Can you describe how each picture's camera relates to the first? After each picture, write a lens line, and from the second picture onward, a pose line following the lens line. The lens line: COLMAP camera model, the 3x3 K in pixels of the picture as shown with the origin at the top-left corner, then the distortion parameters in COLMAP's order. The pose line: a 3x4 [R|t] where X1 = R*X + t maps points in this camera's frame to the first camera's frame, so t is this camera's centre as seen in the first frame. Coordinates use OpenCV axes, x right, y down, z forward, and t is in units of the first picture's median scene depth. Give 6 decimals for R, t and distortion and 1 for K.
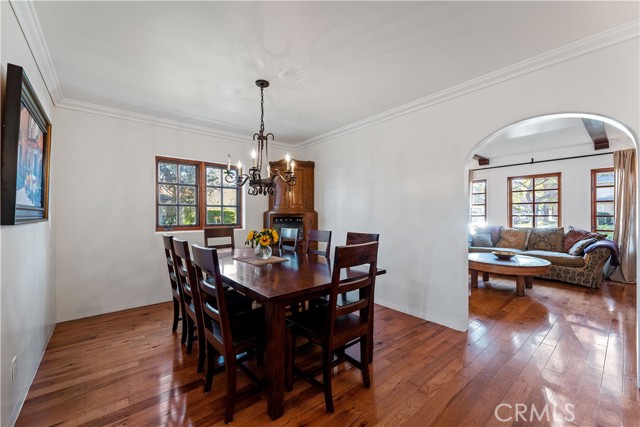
lens RADIAL K [[258.2, 0, 320.0], [0, 258.2, 213.5], [0, 0, 1]] dist [0.001340, 0.000508]
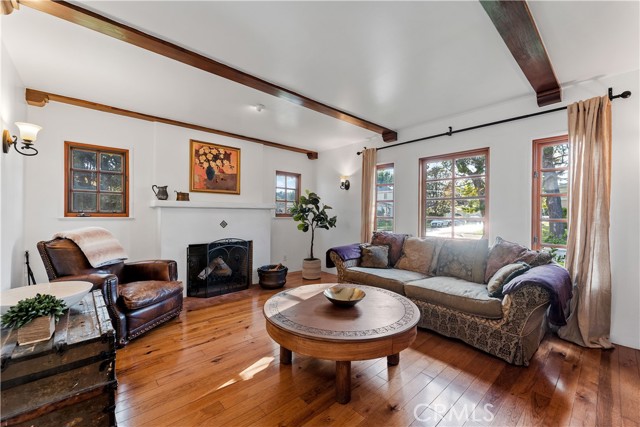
lens RADIAL K [[258.2, 0, 320.0], [0, 258.2, 213.5], [0, 0, 1]] dist [0.001340, 0.000508]
pose [[0.999482, 0.012164, 0.029804, 0.593374], [-0.012196, 0.999925, 0.000878, 0.000304], [-0.029791, -0.001241, 0.999555, 0.463695]]
